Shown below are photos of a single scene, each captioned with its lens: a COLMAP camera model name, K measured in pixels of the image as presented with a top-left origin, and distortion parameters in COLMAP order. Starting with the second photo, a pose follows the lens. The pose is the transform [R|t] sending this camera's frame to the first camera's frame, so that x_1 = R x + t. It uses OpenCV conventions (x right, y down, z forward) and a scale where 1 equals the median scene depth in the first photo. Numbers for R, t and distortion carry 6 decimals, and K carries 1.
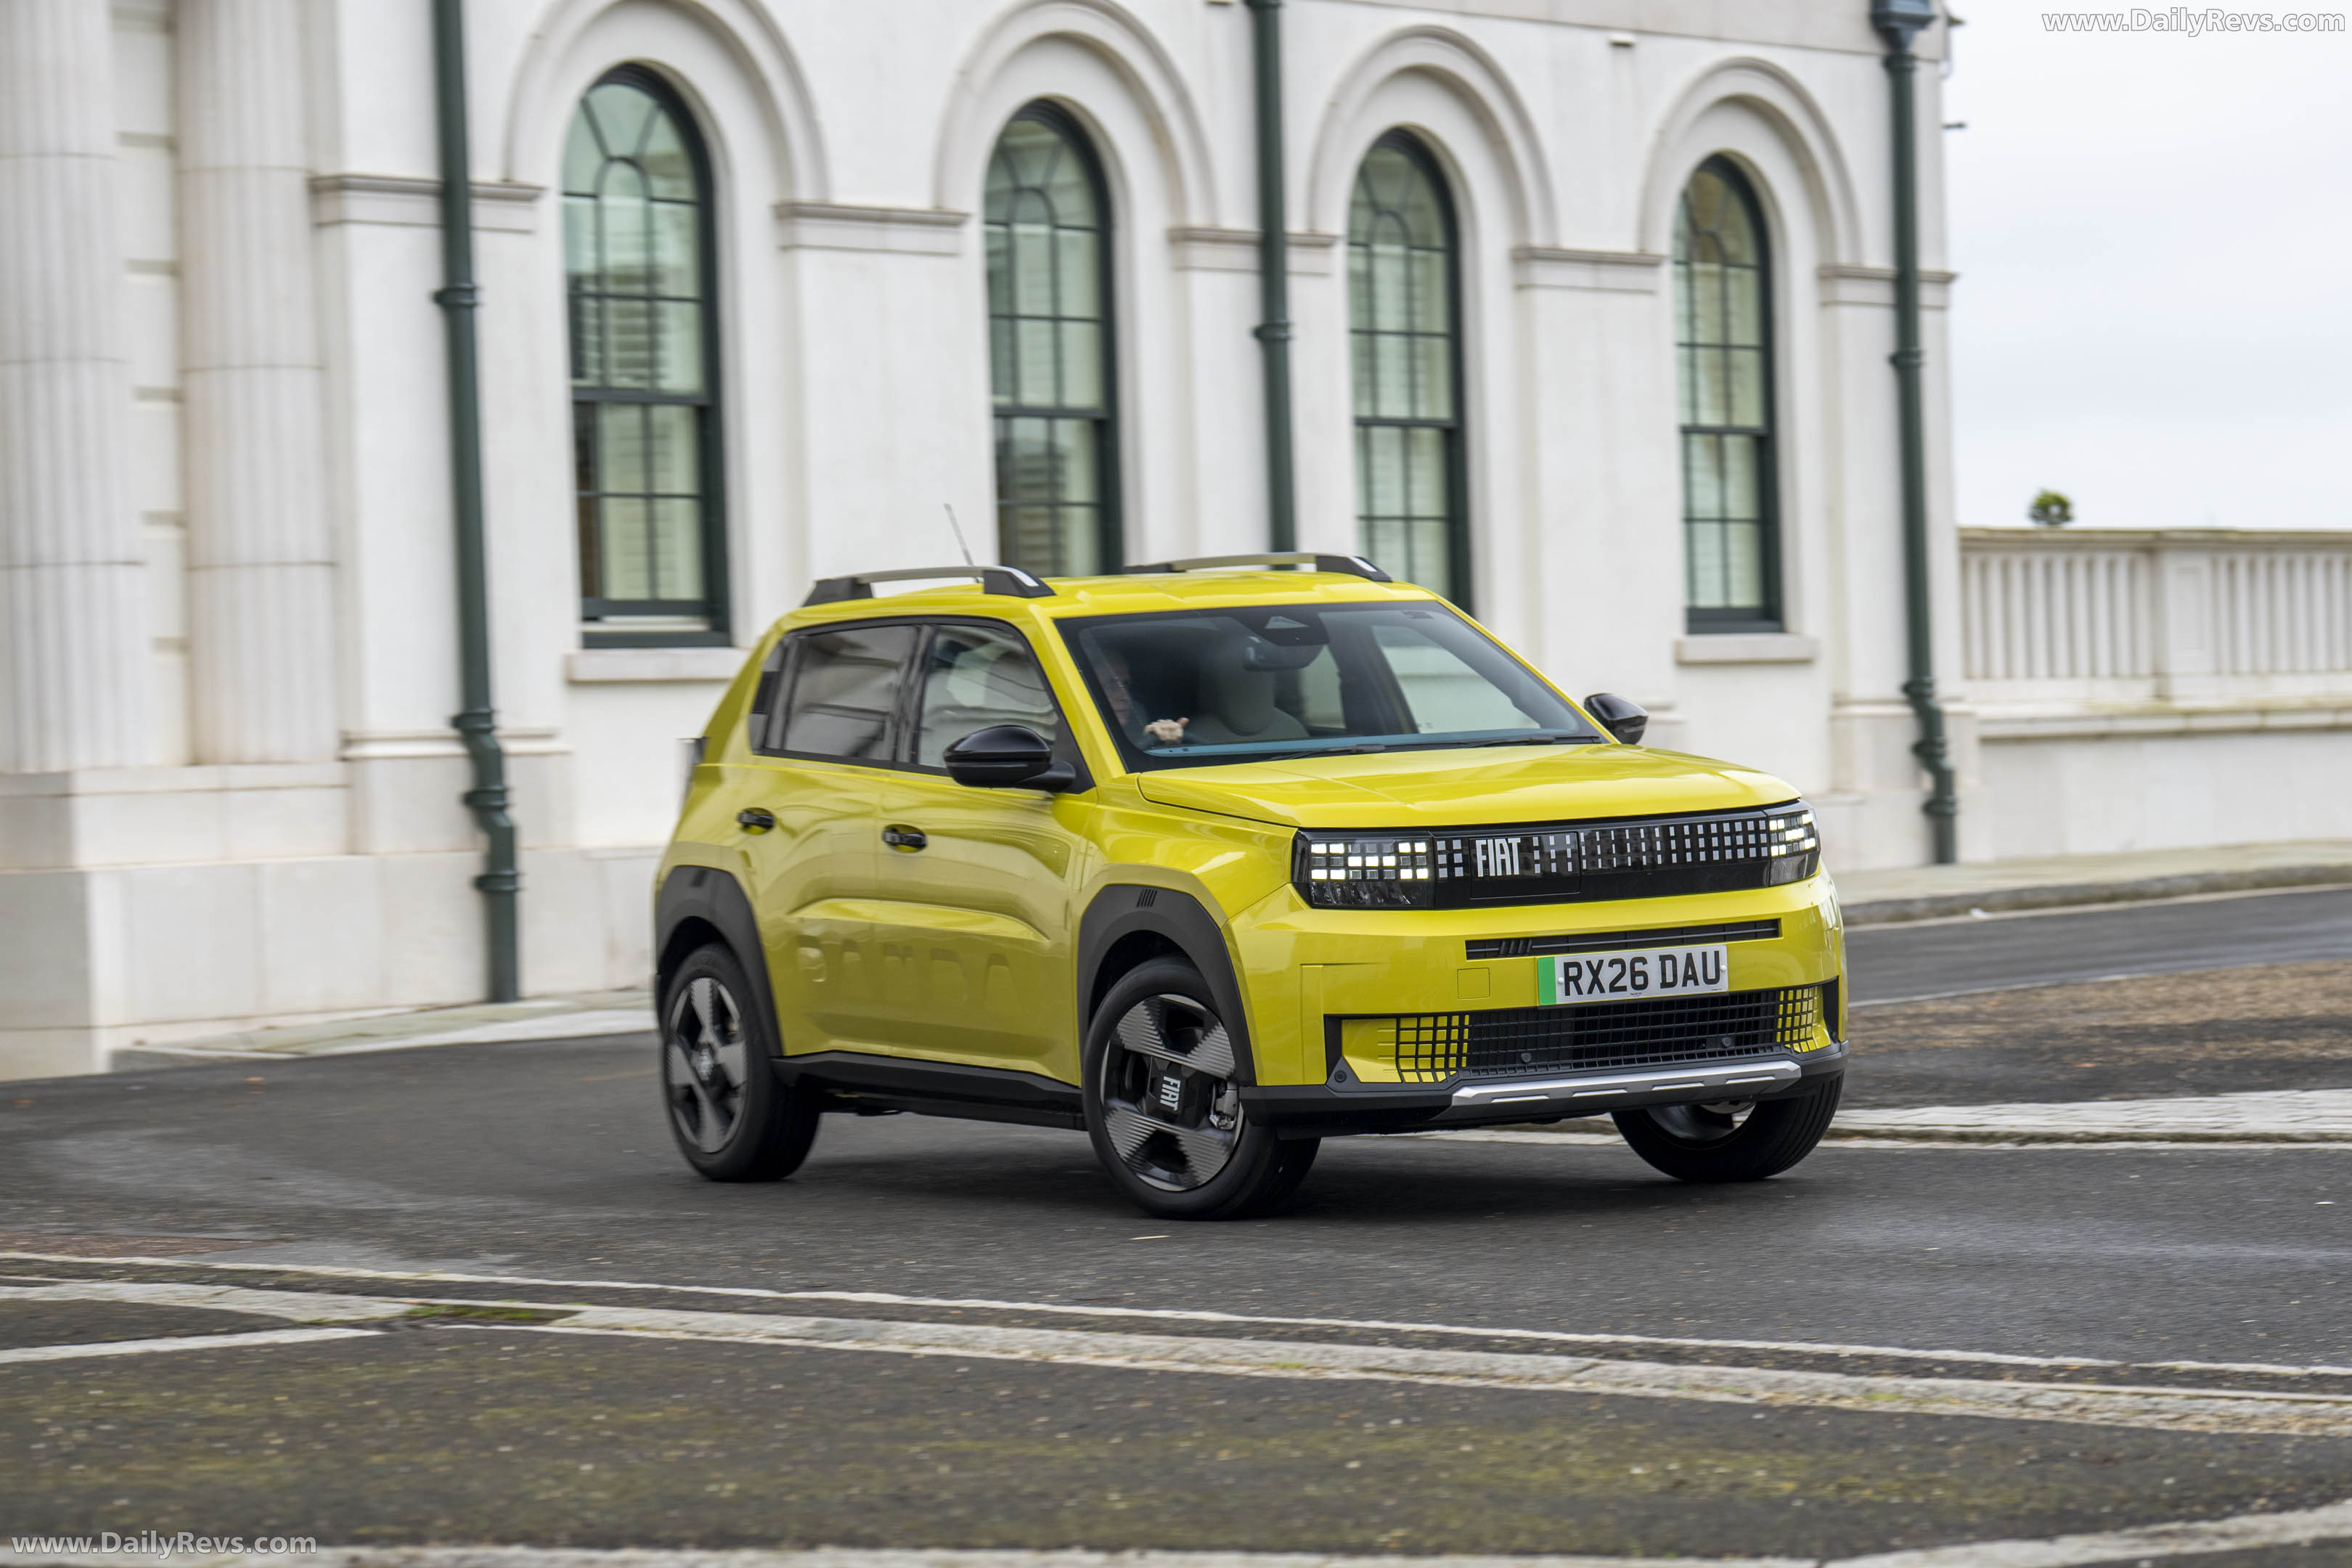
lens RADIAL K [[5955.2, 0, 1176.6], [0, 5955.2, 584.4], [0, 0, 1]] dist [-0.436608, -0.461094]
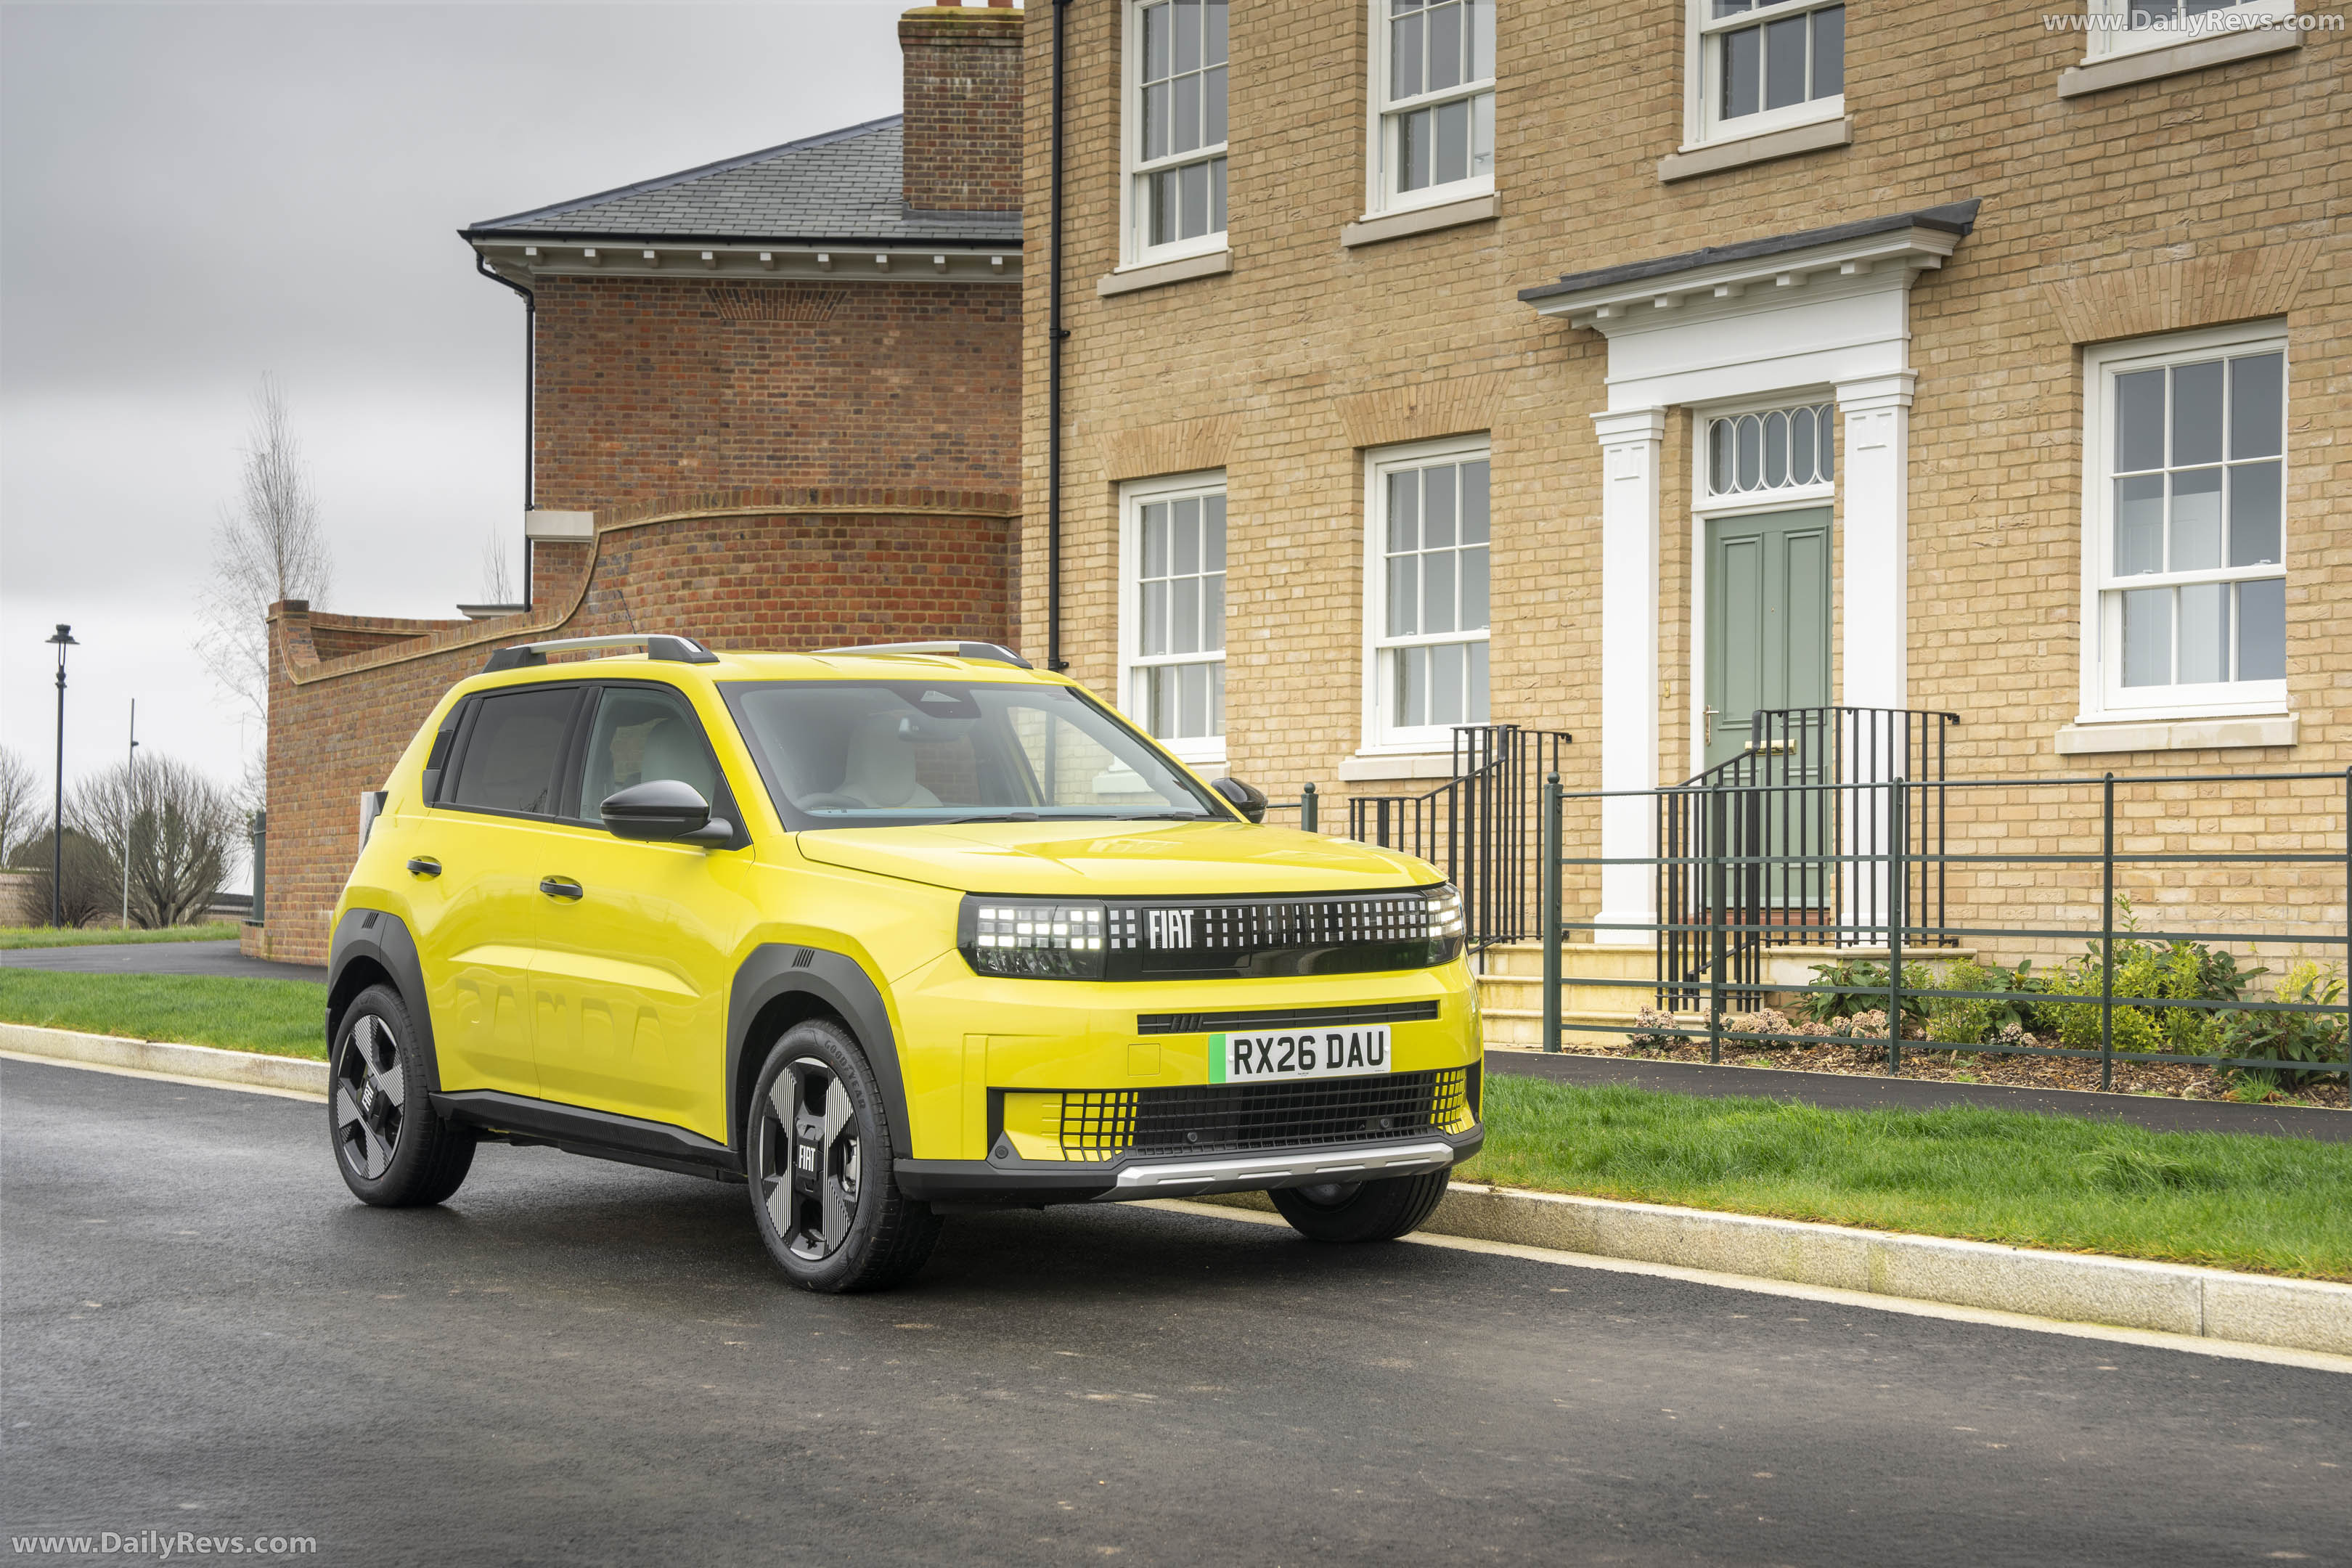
lens RADIAL K [[3587.5, 0, 1269.1], [0, 3587.5, 782.6], [0, 0, 1]] dist [0.018090, -0.023152]
pose [[0.990156, 0.039154, 0.134381, -0.008001], [-0.040182, 0.999180, 0.004951, 0.015021], [-0.134077, -0.010302, 0.990917, 0.339988]]
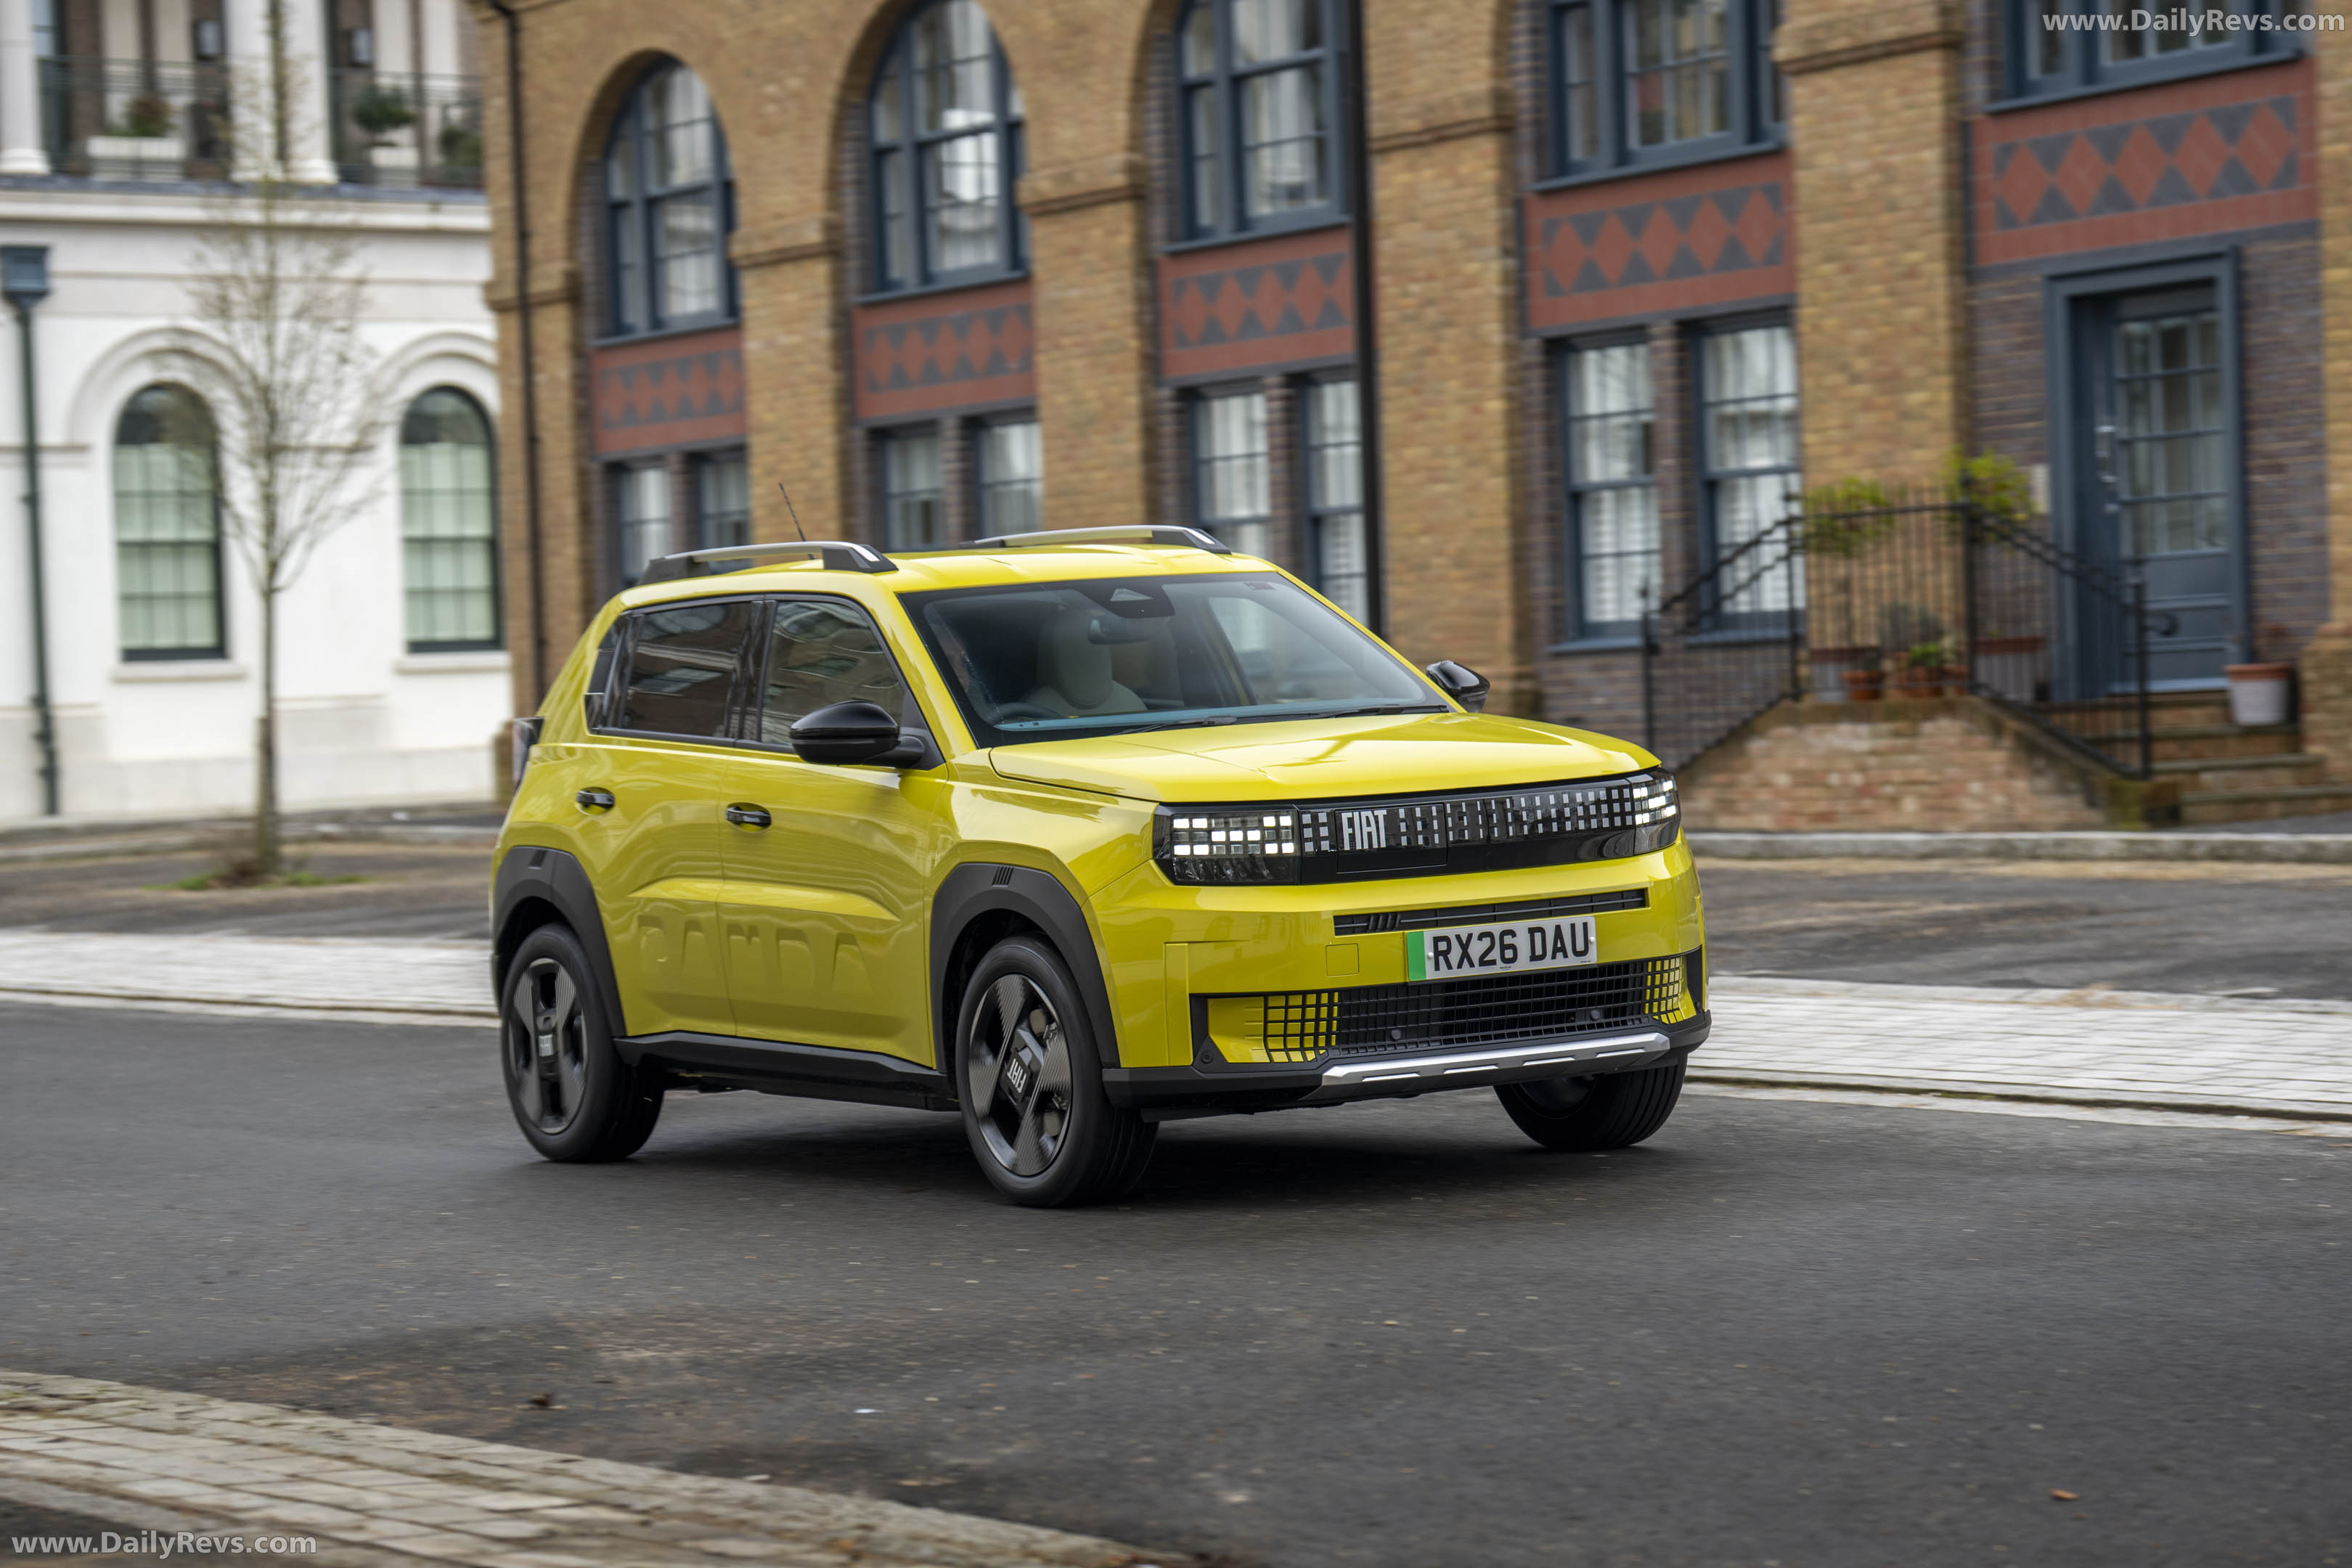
lens RADIAL K [[5197.3, 0, 1179.5], [0, 5197.3, 740.8], [0, 0, 1]] dist [-0.036449, -0.017723]
pose [[0.998895, -0.013915, 0.044892, -0.011863], [0.012471, 0.999400, 0.032301, 0.002599], [-0.045315, -0.031705, 0.998470, 0.119830]]
